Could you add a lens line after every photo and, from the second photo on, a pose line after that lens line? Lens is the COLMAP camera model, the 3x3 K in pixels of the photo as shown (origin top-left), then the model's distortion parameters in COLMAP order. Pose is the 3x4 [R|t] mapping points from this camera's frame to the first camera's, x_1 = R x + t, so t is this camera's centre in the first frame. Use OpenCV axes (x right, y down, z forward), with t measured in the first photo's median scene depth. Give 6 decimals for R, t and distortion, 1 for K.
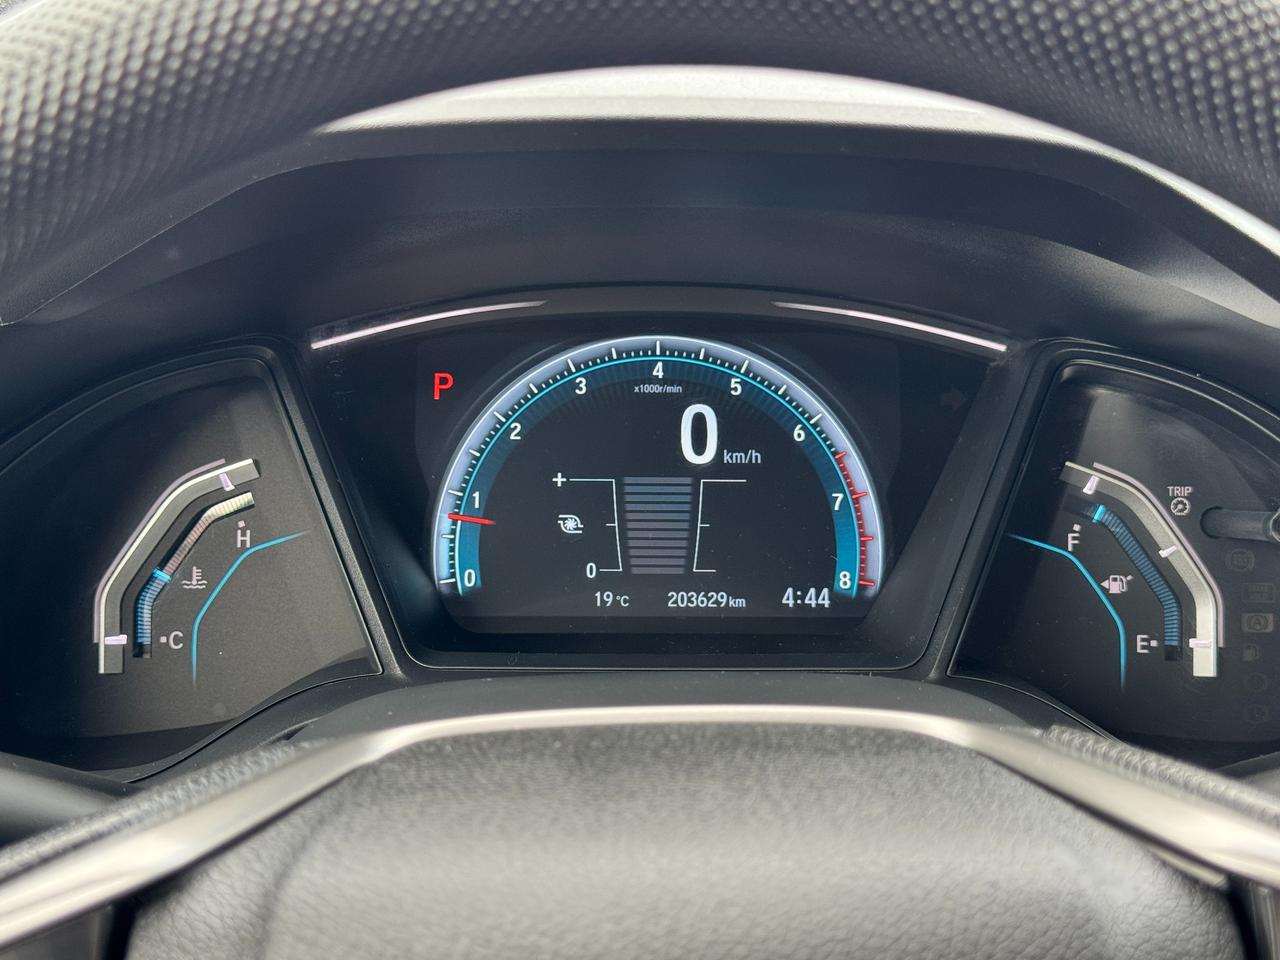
lens RADIAL K [[1852.6, 0, 642.3], [0, 1852.6, 476.3], [0, 0, 1]] dist [0.036625, 0.000000]
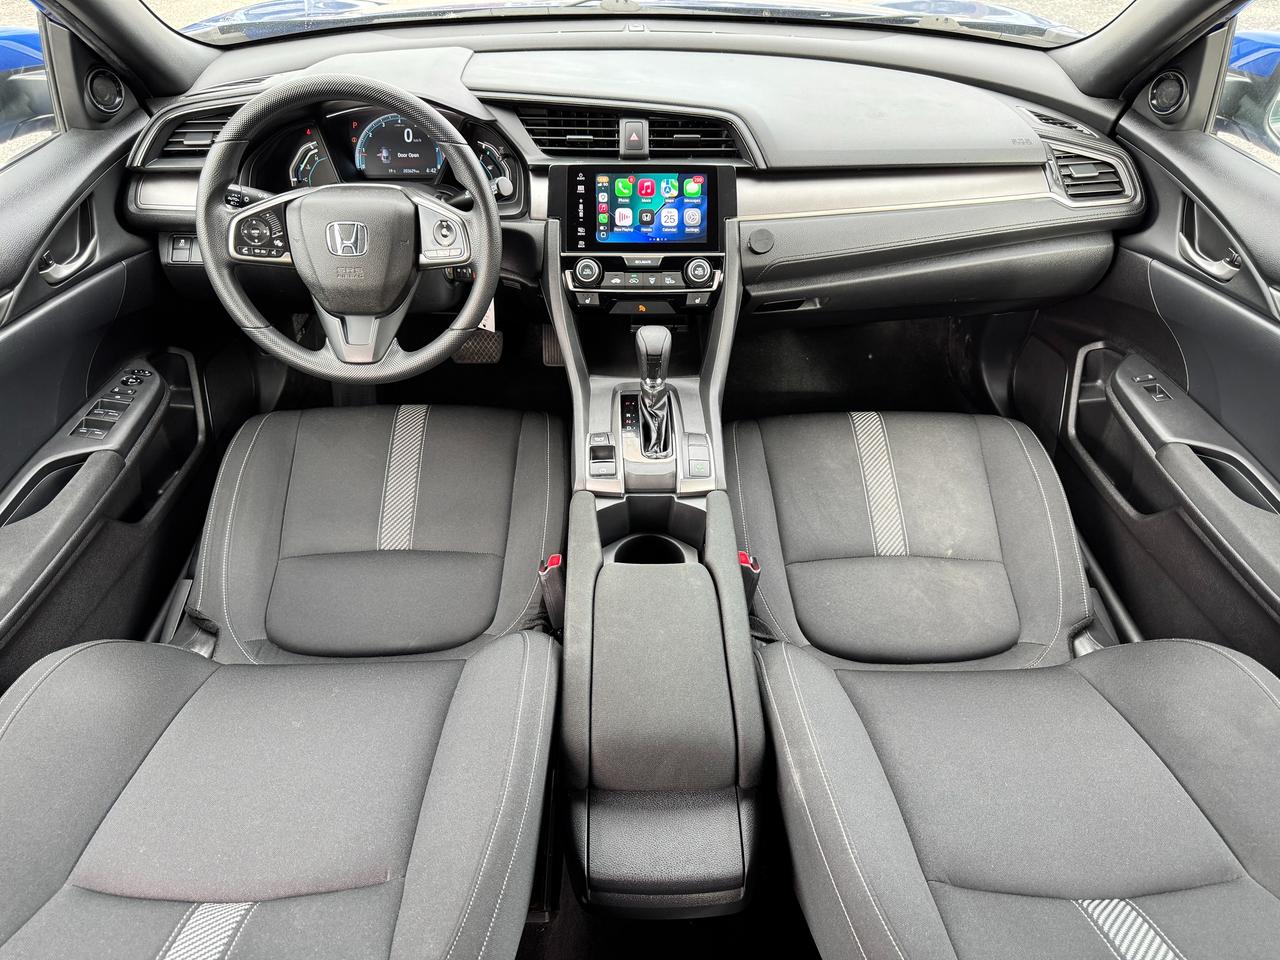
lens RADIAL K [[913.7, 0, 636.2], [0, 913.7, 488.4], [0, 0, 1]] dist [0.029256, -0.025737]
pose [[0.999980, -0.005411, 0.003335, 0.636783], [0.003763, 0.926825, 0.375475, -0.069212], [-0.005123, -0.375455, 0.926826, -1.645525]]
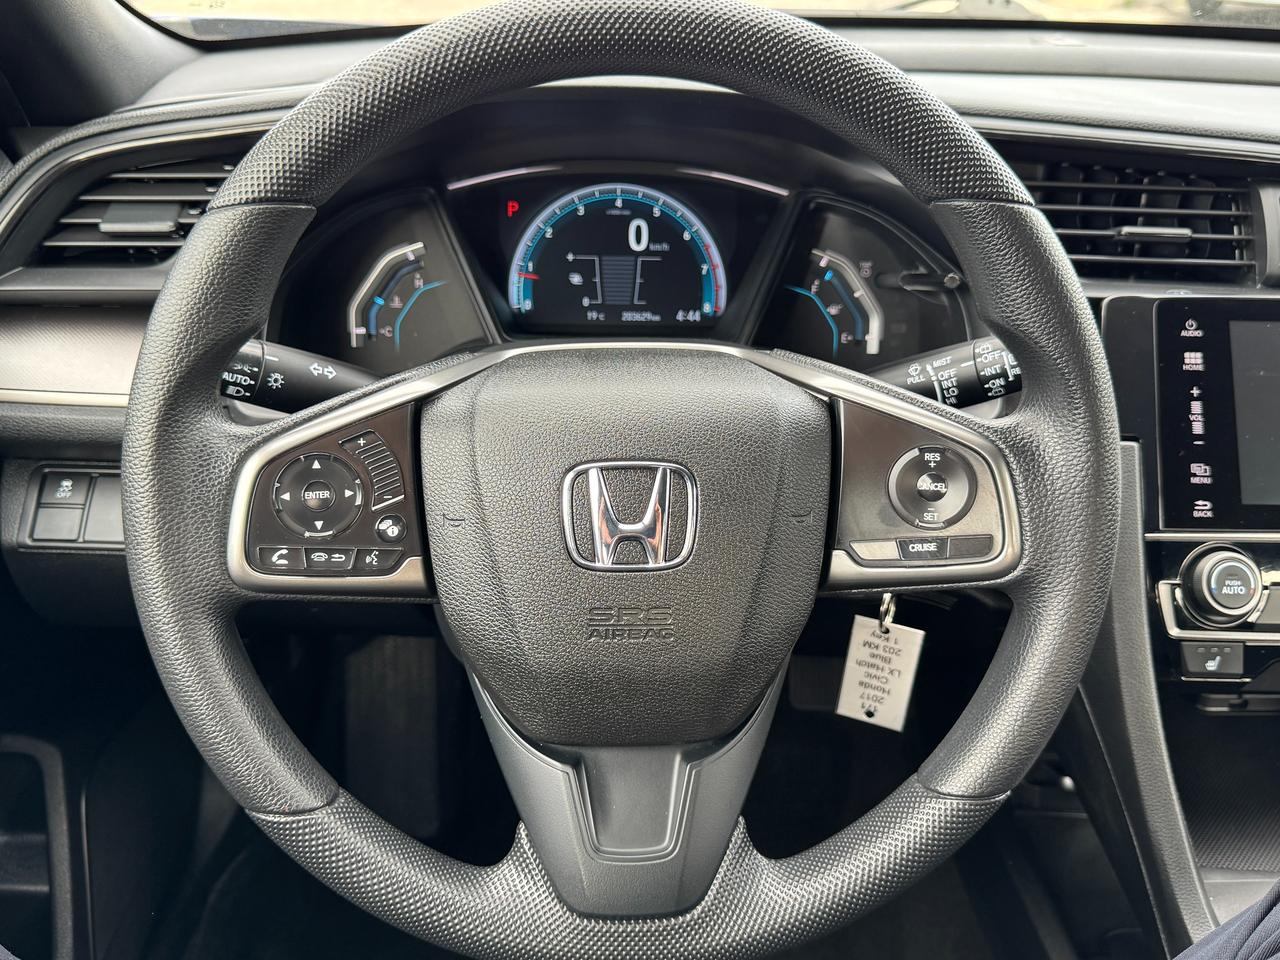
lens RADIAL K [[1132.9, 0, 644.8], [0, 1132.9, 494.1], [0, 0, 1]] dist [0.058362, -0.057593]
pose [[0.999451, 0.004959, 0.032766, -0.002180], [-0.011055, 0.981993, 0.188592, 0.022549], [-0.031241, -0.188851, 0.981509, -0.304374]]
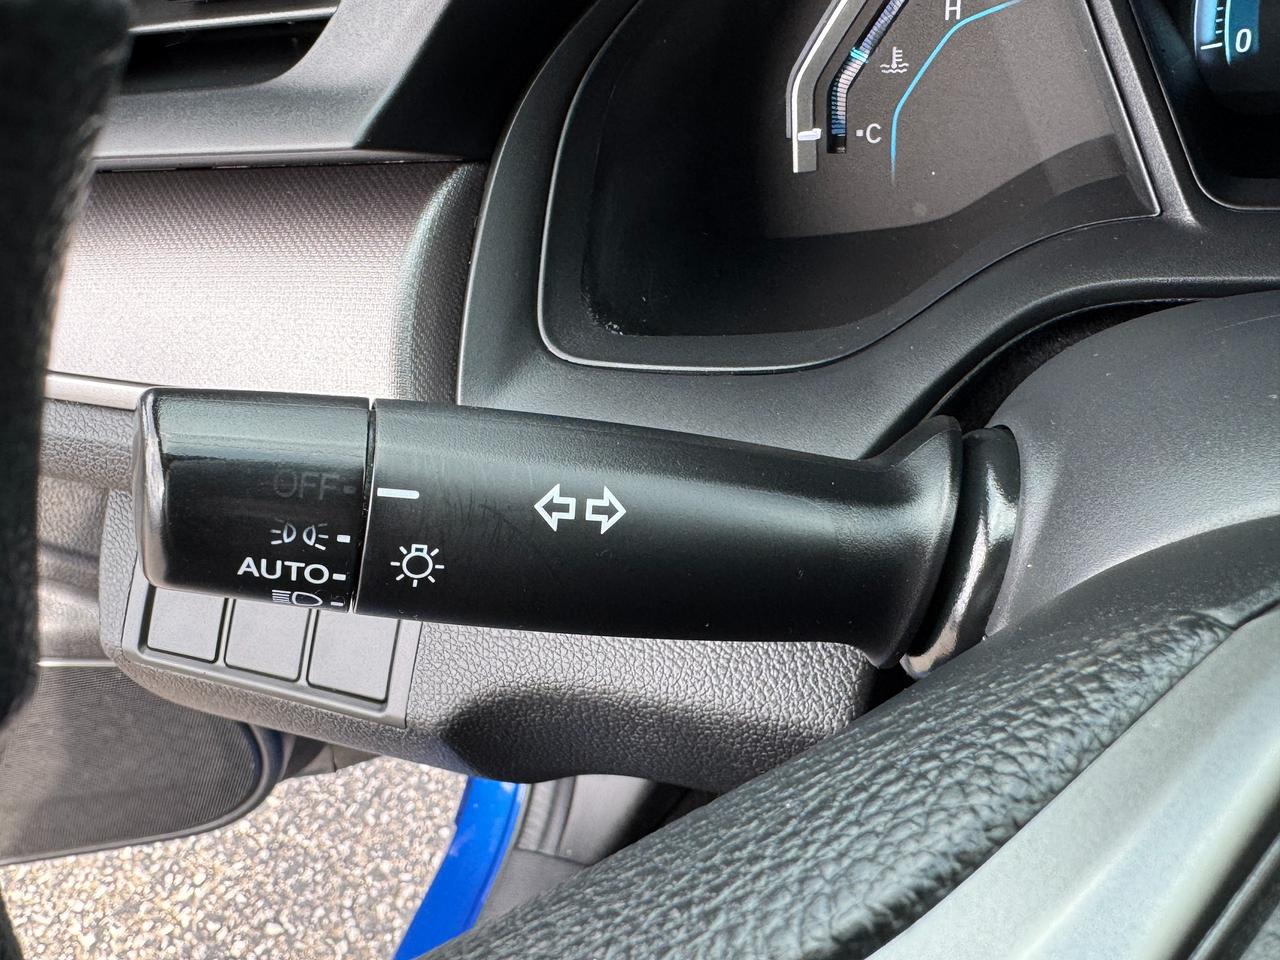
lens RADIAL K [[1170.2, 0, 628.7], [0, 1170.2, 481.3], [0, 0, 1]] dist [0.020511, 0.000000]
pose [[0.913985, 0.095957, -0.394239, -0.116693], [0.093160, 0.896048, 0.434073, -0.019546], [0.394909, -0.433463, 0.810035, 0.409254]]
